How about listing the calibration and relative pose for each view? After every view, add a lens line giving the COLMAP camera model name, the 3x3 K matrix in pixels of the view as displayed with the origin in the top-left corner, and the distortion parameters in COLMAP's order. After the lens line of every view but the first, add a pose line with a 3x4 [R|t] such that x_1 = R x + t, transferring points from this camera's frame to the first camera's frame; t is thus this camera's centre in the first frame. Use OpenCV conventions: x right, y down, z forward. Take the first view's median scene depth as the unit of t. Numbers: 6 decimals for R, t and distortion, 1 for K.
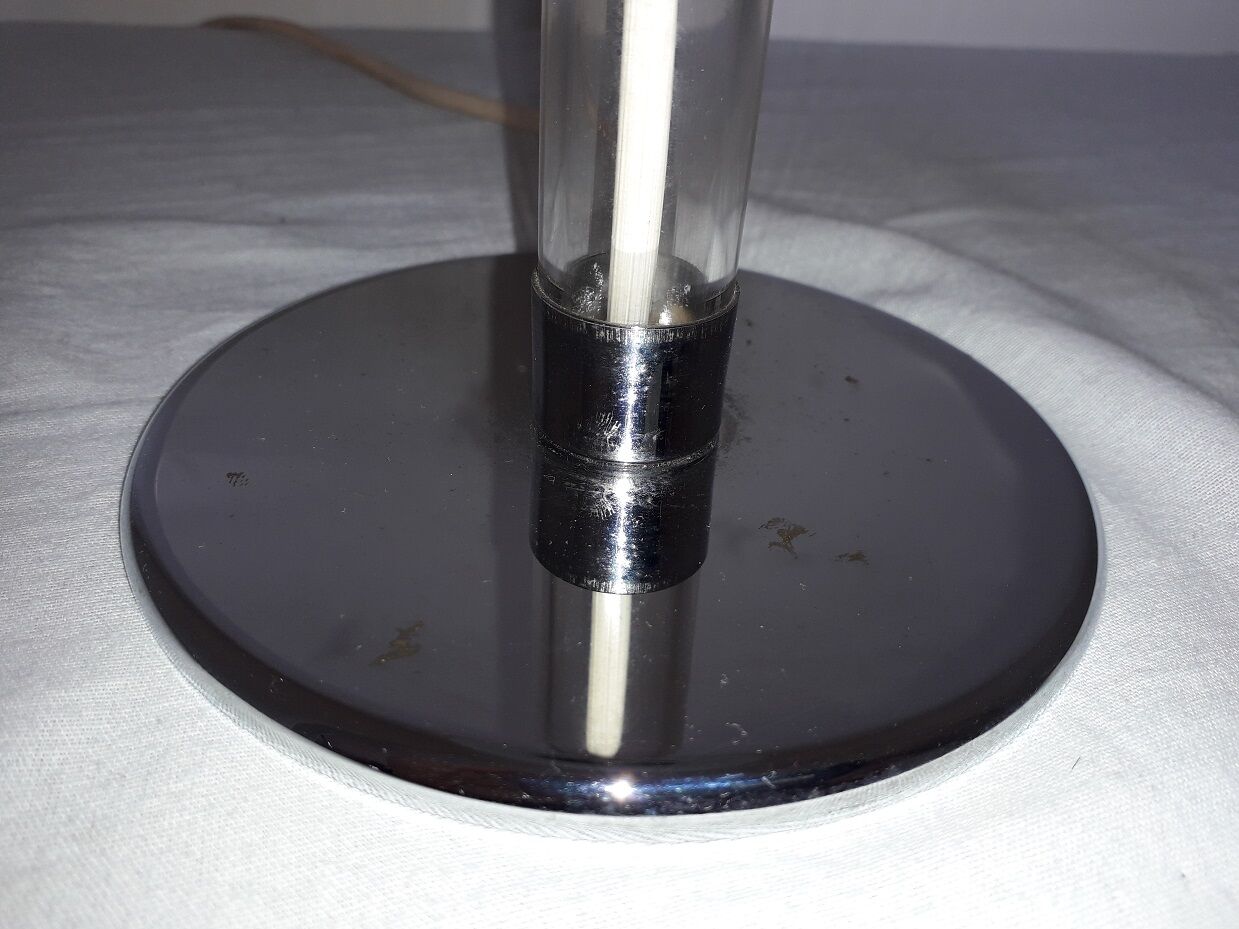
lens RADIAL K [[993.7, 0, 619.5], [0, 993.7, 464.5], [0, 0, 1]] dist [-0.015109, -0.008629]
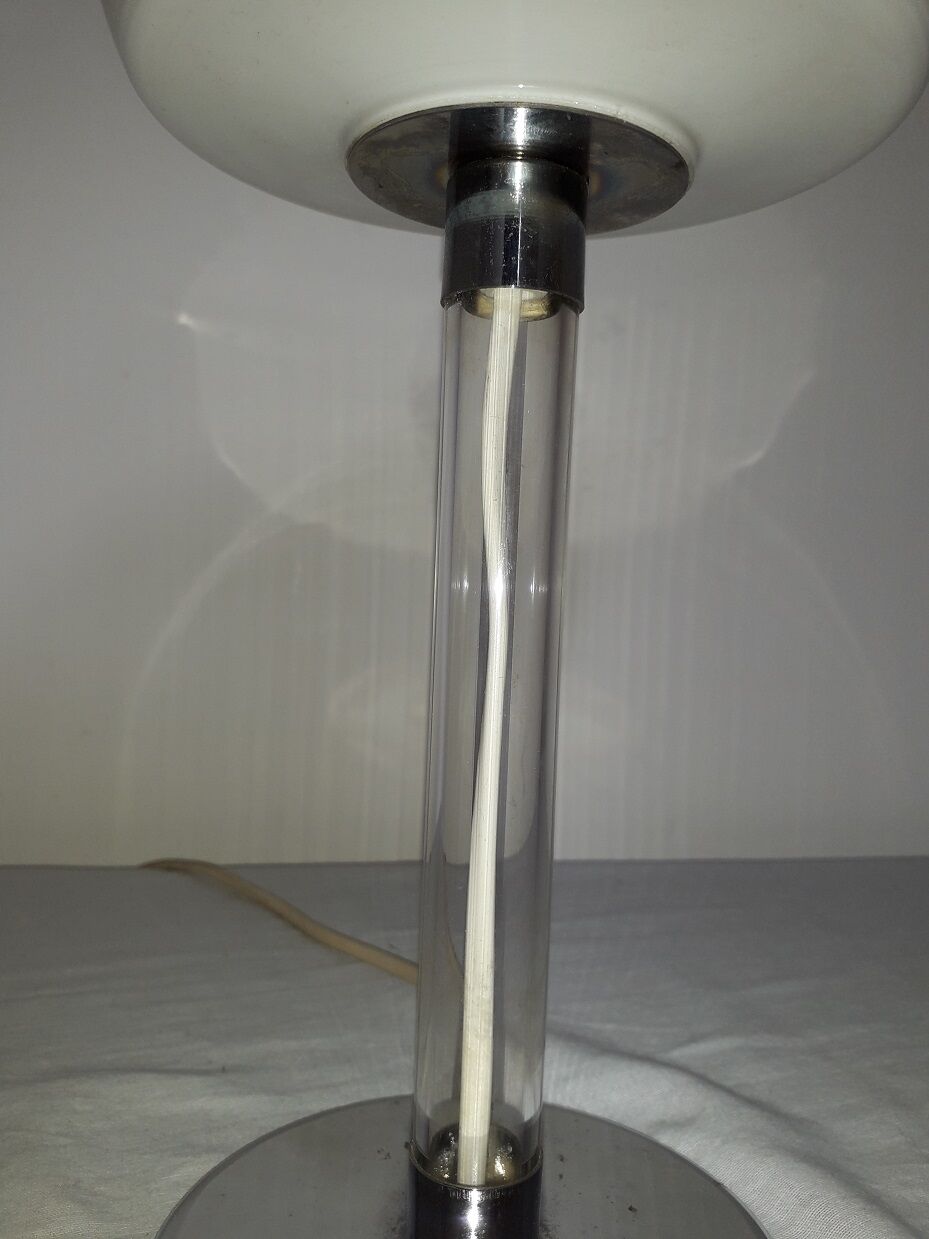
lens RADIAL K [[993.7, 0, 464.5], [0, 993.7, 619.5], [0, 0, 1]] dist [-0.015109, -0.008629]
pose [[0.999660, -0.025158, -0.006900, 0.023036], [0.017743, 0.849585, -0.527153, -0.055244], [0.019125, 0.526851, 0.849742, -0.565969]]
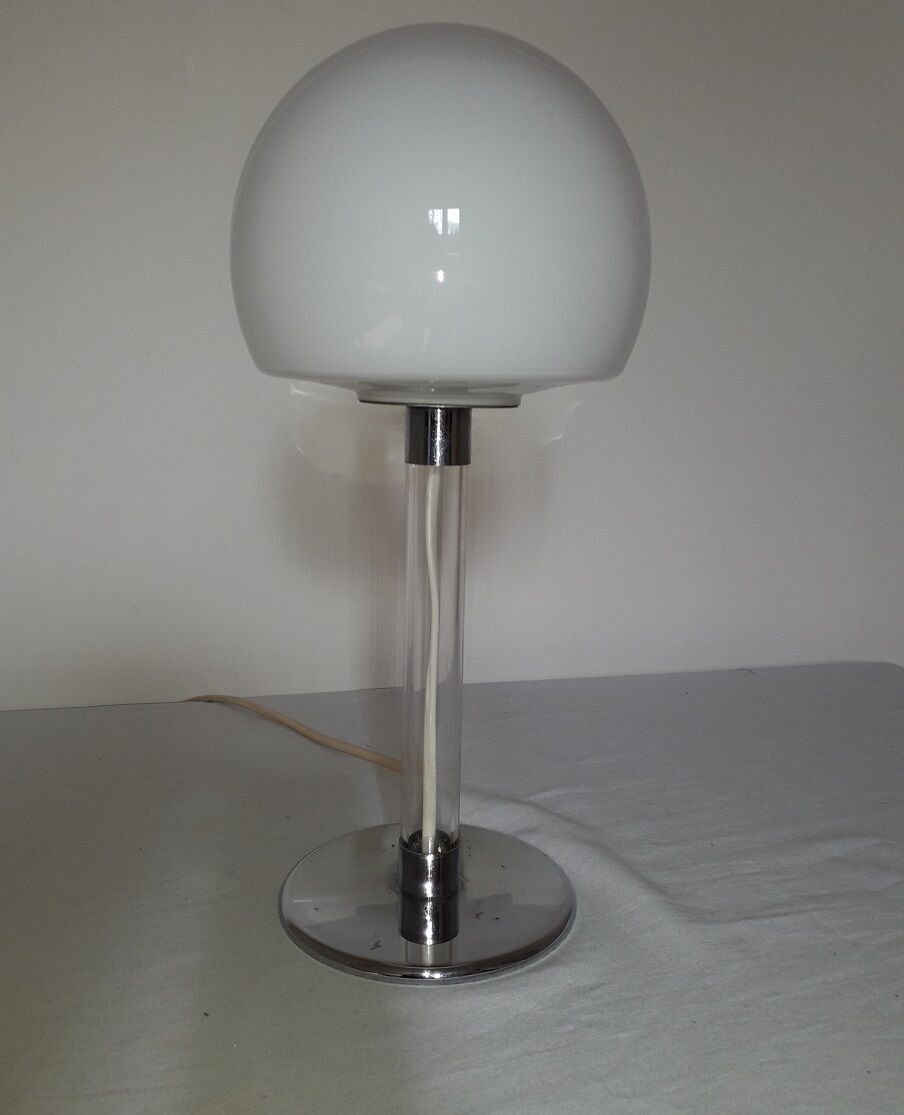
lens RADIAL K [[974.0, 0, 452.0], [0, 974.0, 557.5], [0, 0, 1]] dist [0.060513, -0.062794]
pose [[0.996979, -0.056193, 0.053619, -0.021619], [0.072897, 0.915250, -0.396237, 0.192959], [-0.026809, 0.398949, 0.916581, -1.824380]]
